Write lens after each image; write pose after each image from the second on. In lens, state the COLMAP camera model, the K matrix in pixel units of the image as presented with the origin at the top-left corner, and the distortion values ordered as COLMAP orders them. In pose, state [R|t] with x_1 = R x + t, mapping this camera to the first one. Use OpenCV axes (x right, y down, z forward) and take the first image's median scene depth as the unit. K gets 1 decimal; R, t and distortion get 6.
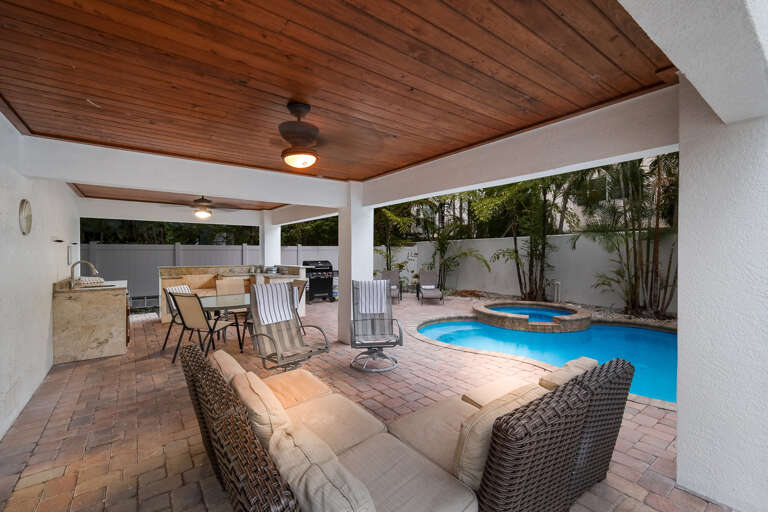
lens RADIAL K [[337.9, 0, 378.9], [0, 337.9, 258.5], [0, 0, 1]] dist [-0.004301, -0.000597]
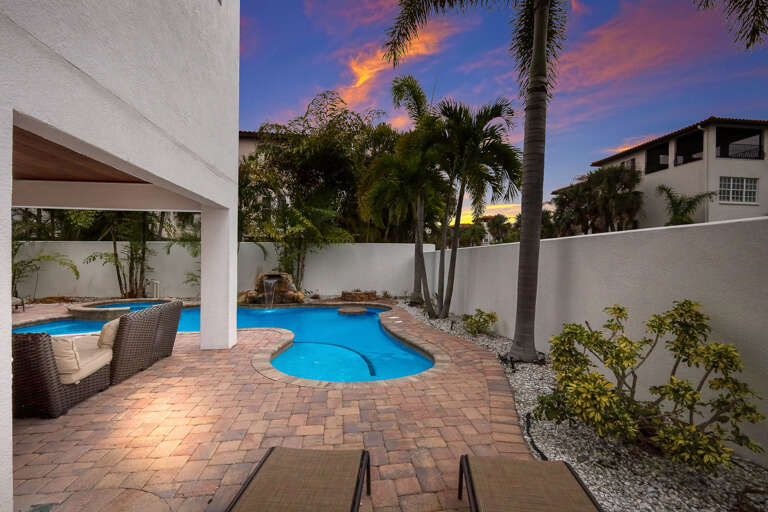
lens RADIAL K [[337.9, 0, 381.0], [0, 337.9, 261.5], [0, 0, 1]] dist [-0.004301, -0.000597]
pose [[0.484689, -0.001625, 0.874685, -0.126698], [0.006584, 0.999977, -0.001791, 0.007476], [-0.874662, 0.006627, 0.484688, -0.269140]]
